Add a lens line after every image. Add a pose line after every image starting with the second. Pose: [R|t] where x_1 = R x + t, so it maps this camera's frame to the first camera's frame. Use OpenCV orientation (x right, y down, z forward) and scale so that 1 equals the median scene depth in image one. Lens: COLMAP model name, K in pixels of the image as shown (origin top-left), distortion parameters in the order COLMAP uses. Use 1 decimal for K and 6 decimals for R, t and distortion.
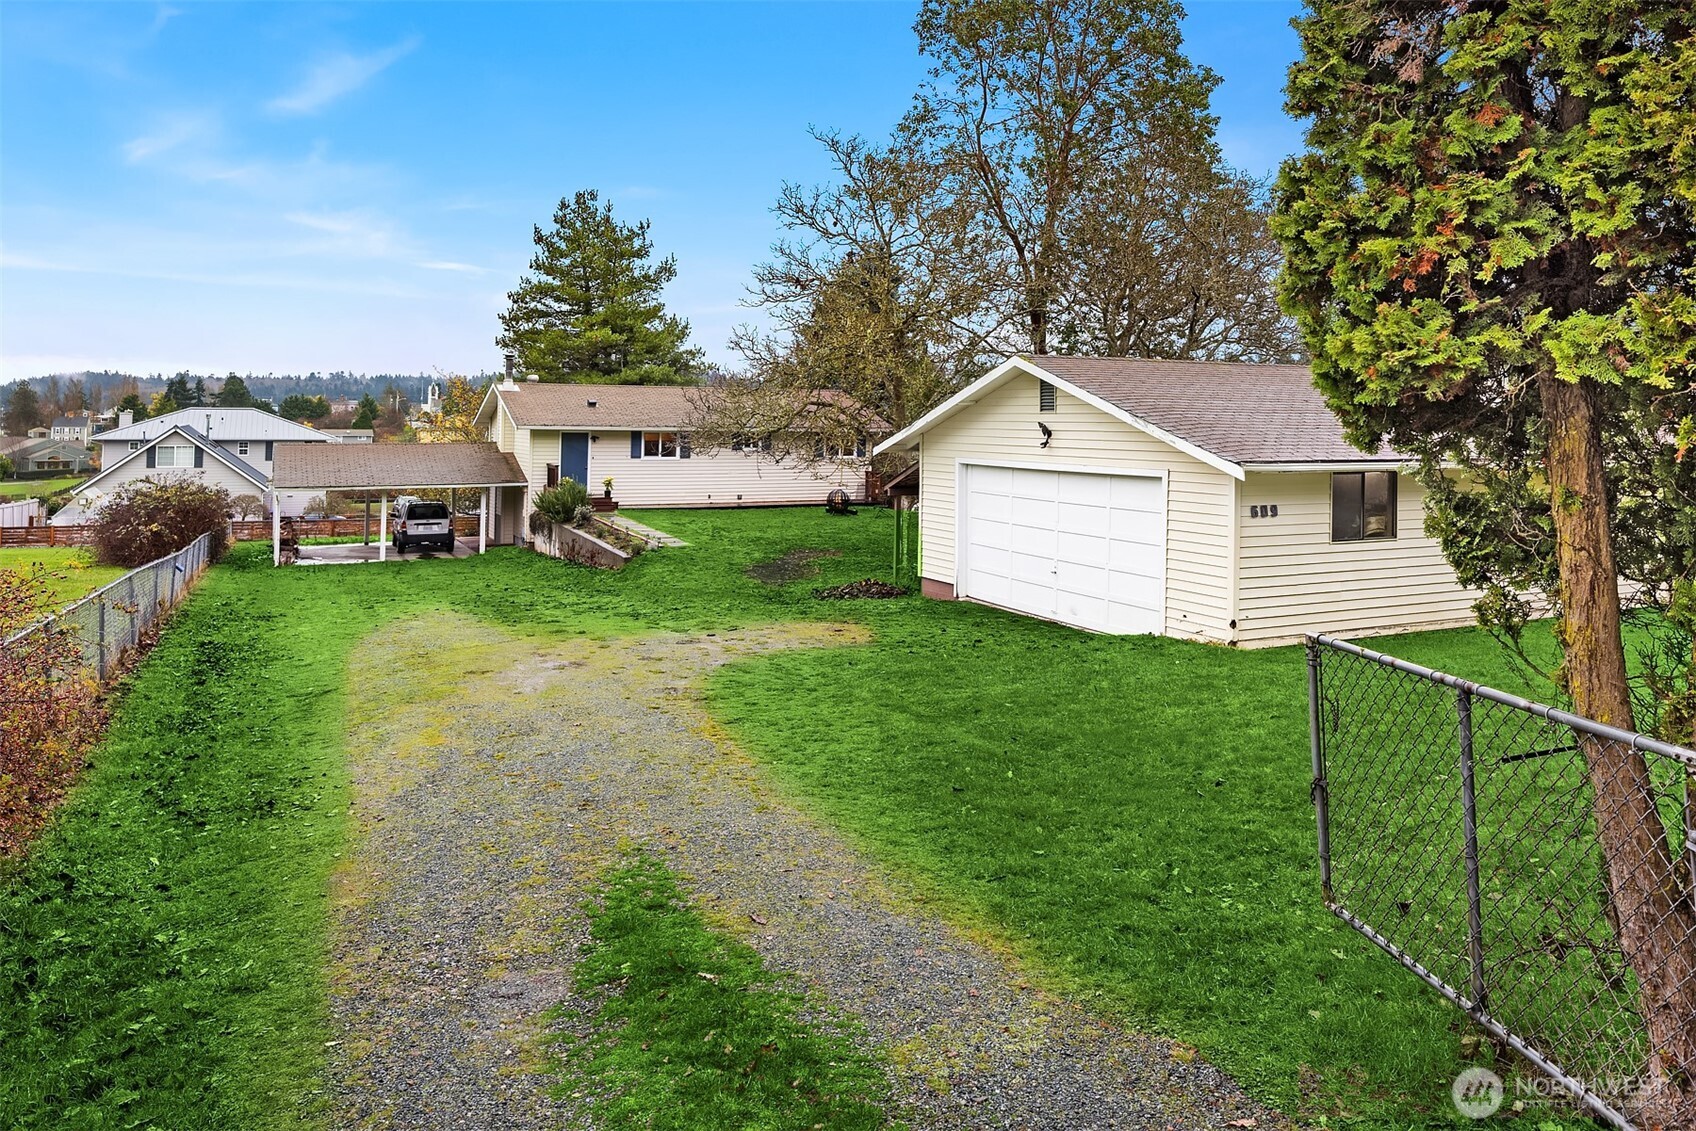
lens RADIAL K [[1130.8, 0, 860.6], [0, 1130.8, 490.3], [0, 0, 1]] dist [0.003800, 0.000898]
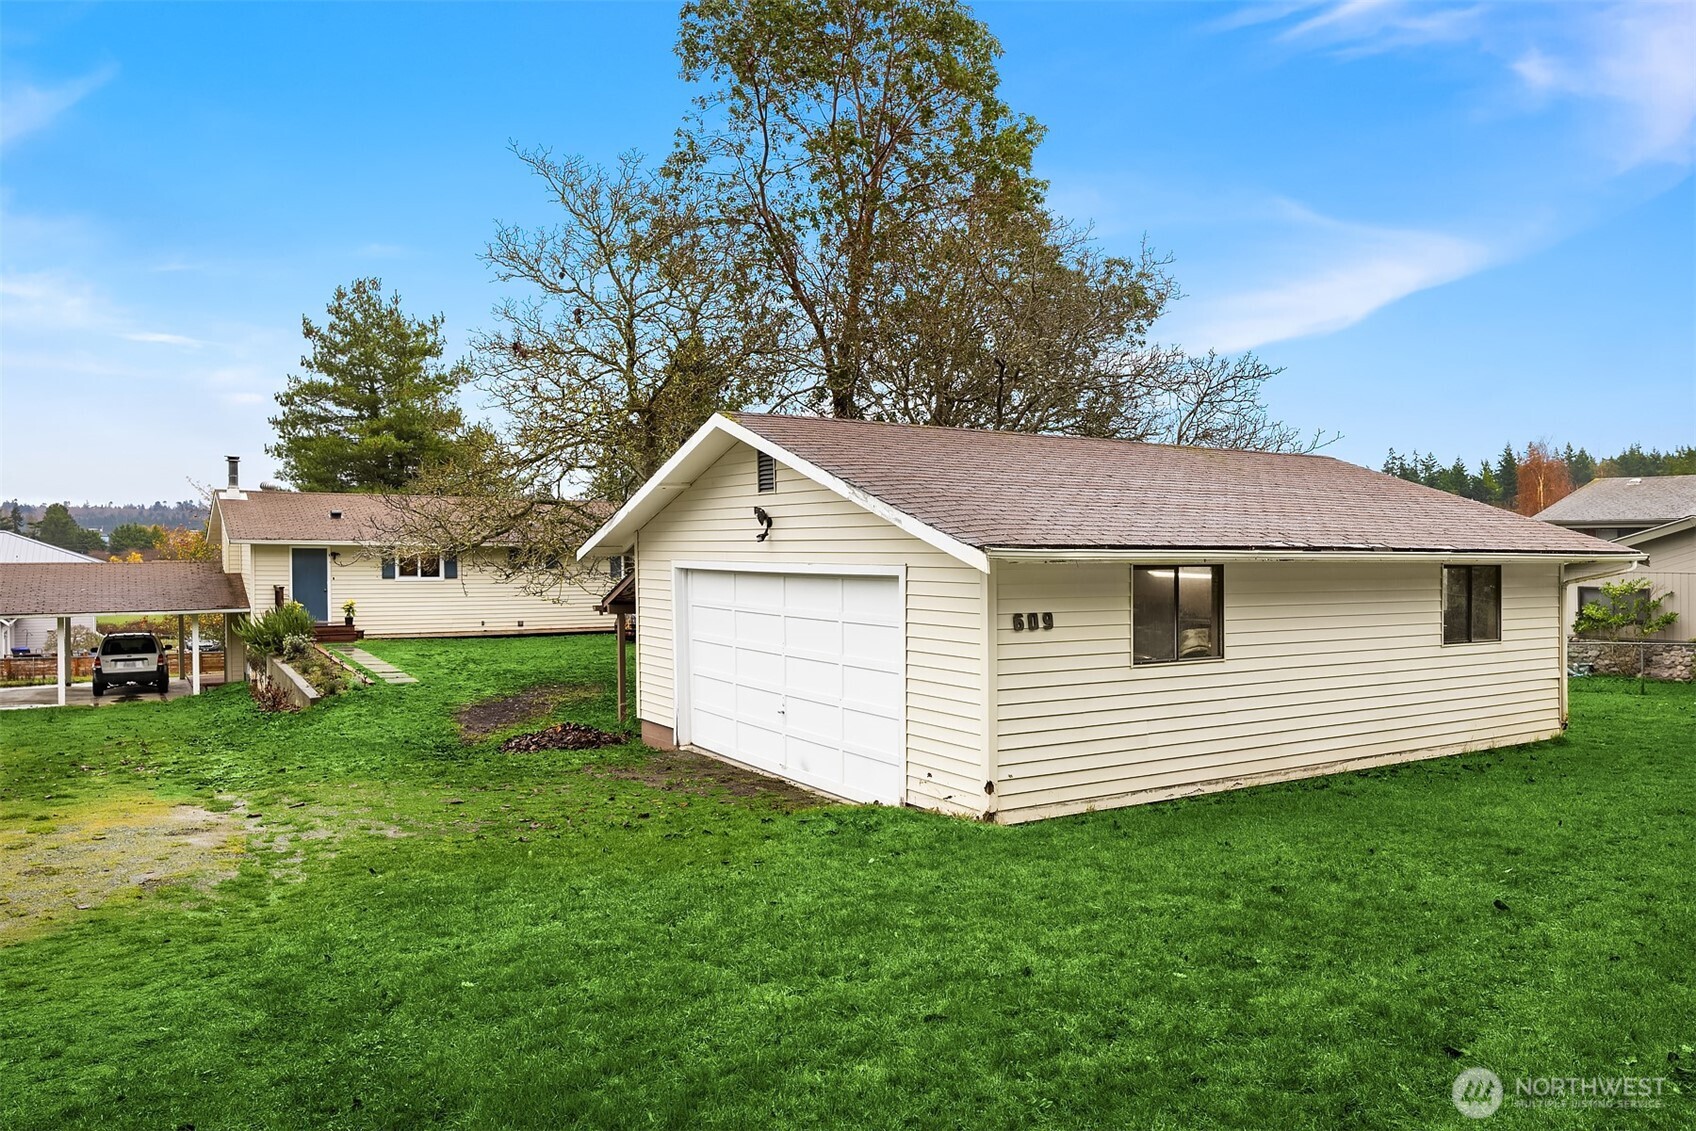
lens RADIAL K [[1152.1, 0, 851.2], [0, 1152.1, 614.1], [0, 0, 1]] dist [-0.002828, 0.000456]
pose [[0.995109, -0.010718, 0.098201, 0.073945], [0.011123, 0.999932, -0.003576, 0.006294], [-0.098156, 0.004651, 0.995160, 0.130340]]
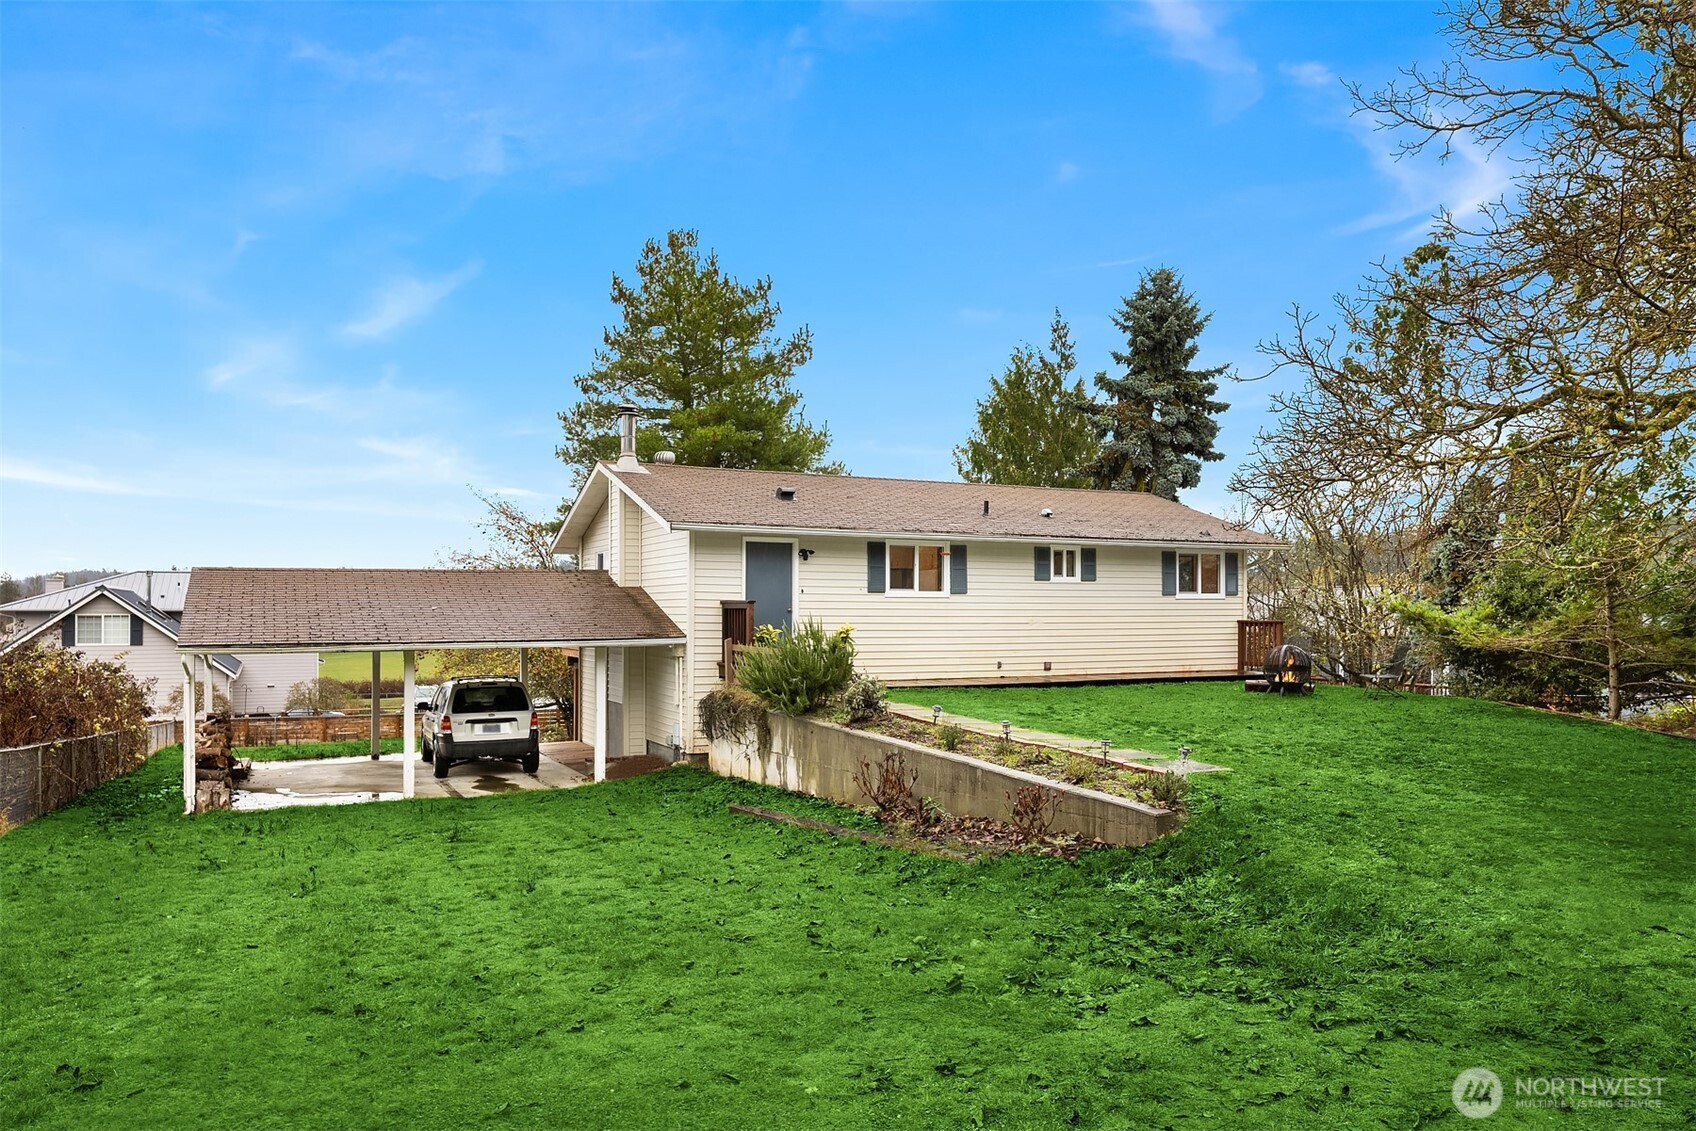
lens RADIAL K [[1123.4, 0, 845.7], [0, 1123.4, 710.7], [0, 0, 1]] dist [-0.002970, -0.001030]
pose [[0.999869, -0.011965, -0.010905, -0.251808], [0.012222, 0.999641, 0.023834, 0.017427], [0.010616, -0.023964, 0.999656, 0.570733]]
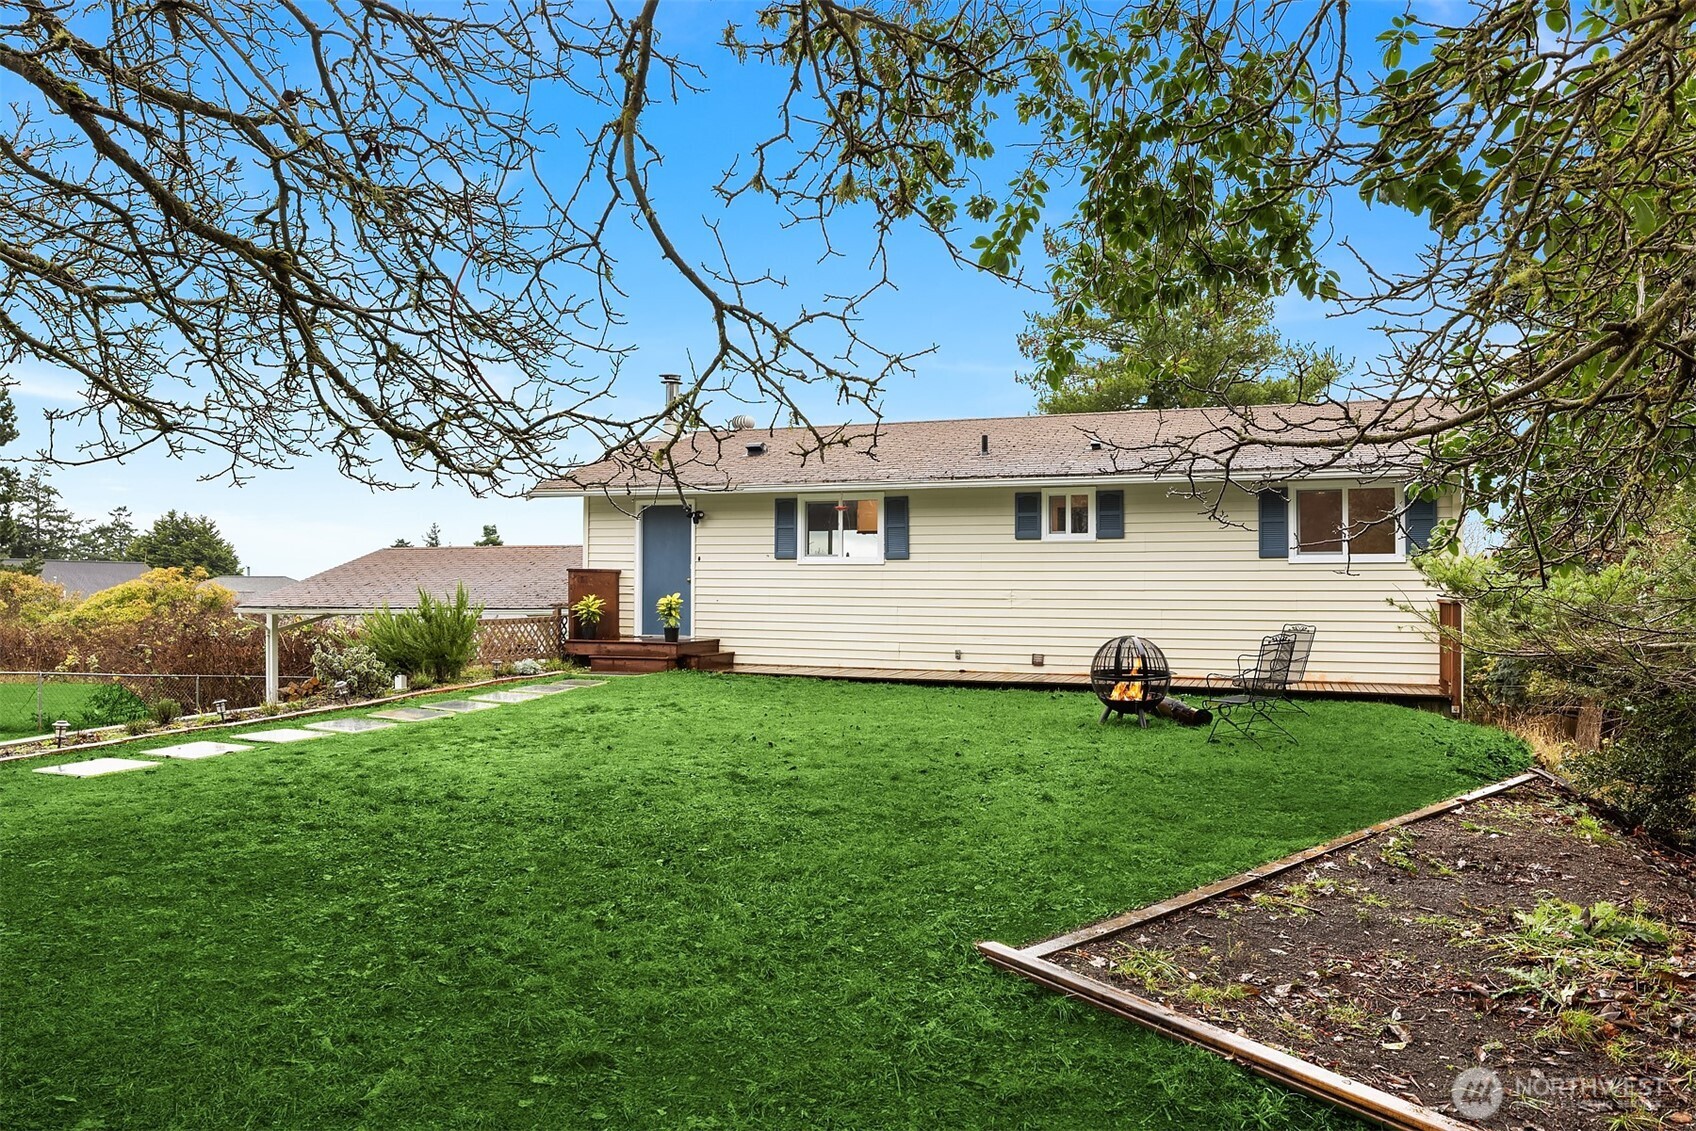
lens RADIAL K [[1152.1, 0, 851.2], [0, 1152.1, 614.1], [0, 0, 1]] dist [-0.002828, 0.000456]
pose [[0.682110, 0.005115, -0.731232, 0.177451], [-0.044279, 0.998430, -0.034320, 0.008870], [0.729908, 0.055788, 0.681265, 0.863859]]
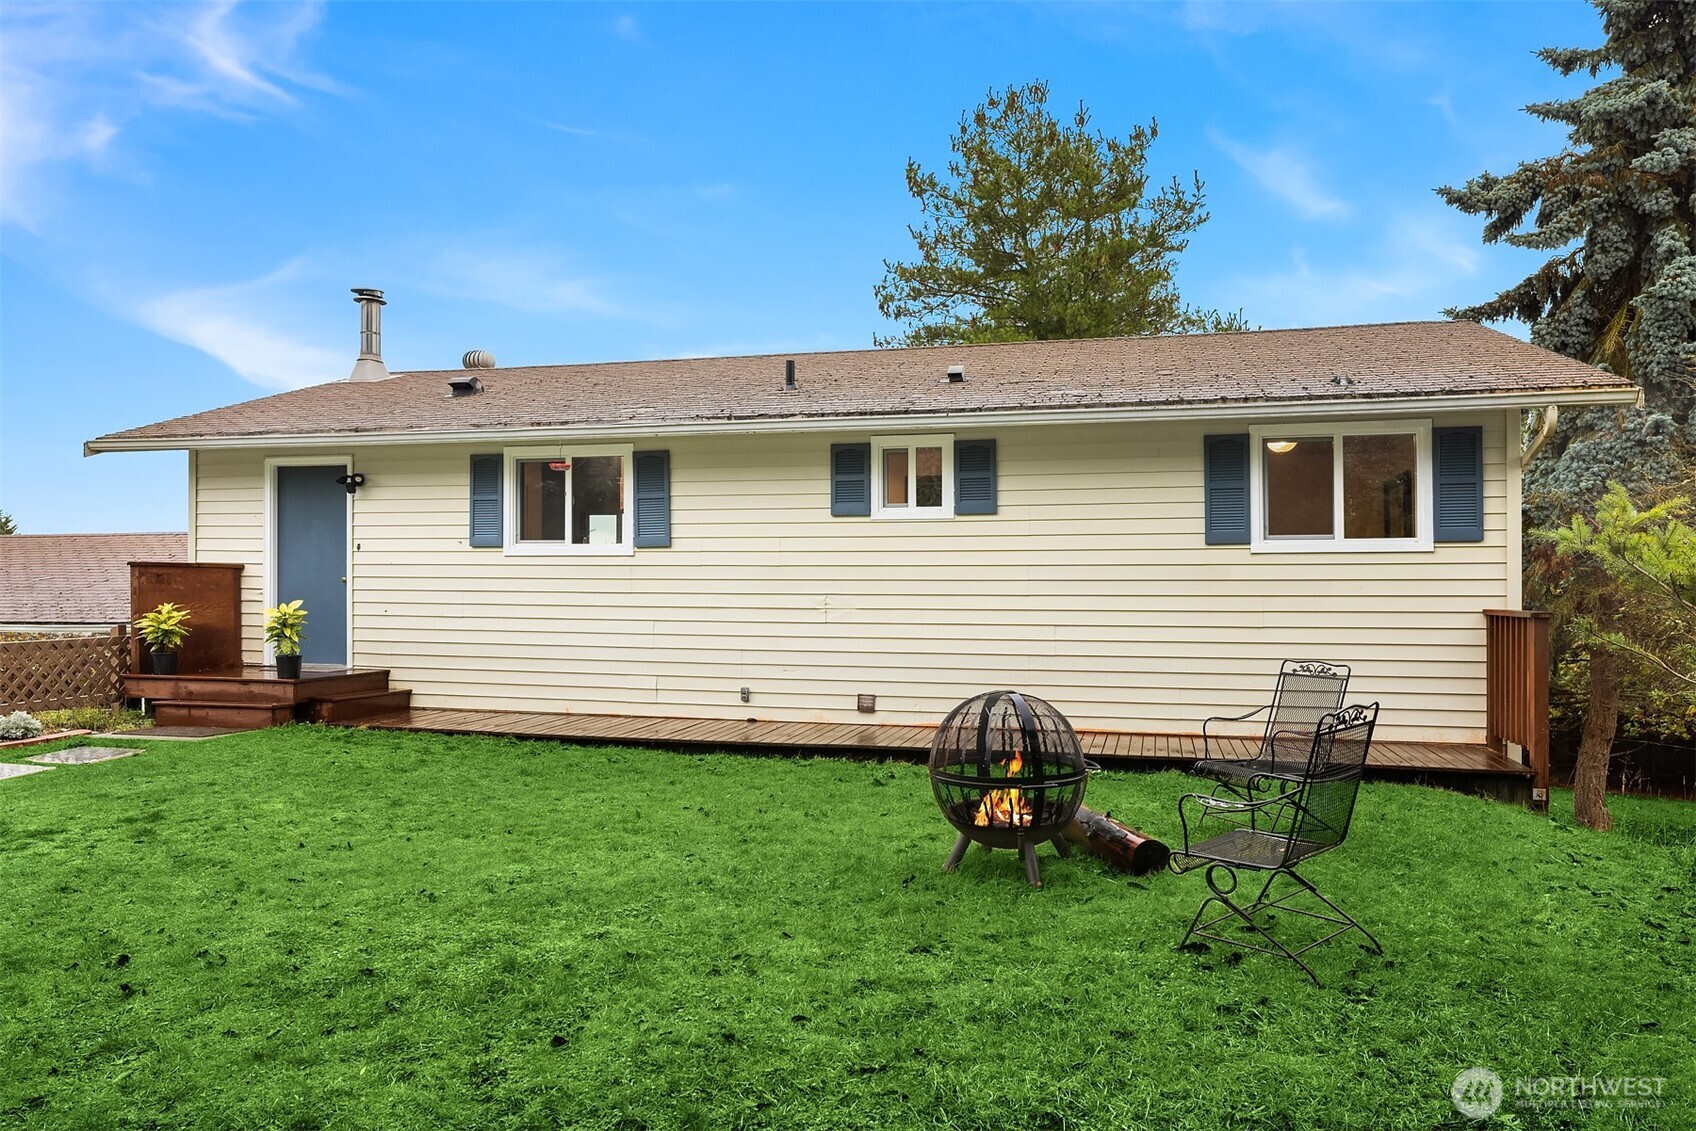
lens RADIAL K [[1152.1, 0, 851.2], [0, 1152.1, 614.1], [0, 0, 1]] dist [-0.002828, 0.000456]
pose [[0.753030, 0.002678, -0.657981, 0.075041], [-0.037282, 0.998559, -0.038604, -0.004409], [0.656930, 0.053601, 0.752044, 1.019485]]
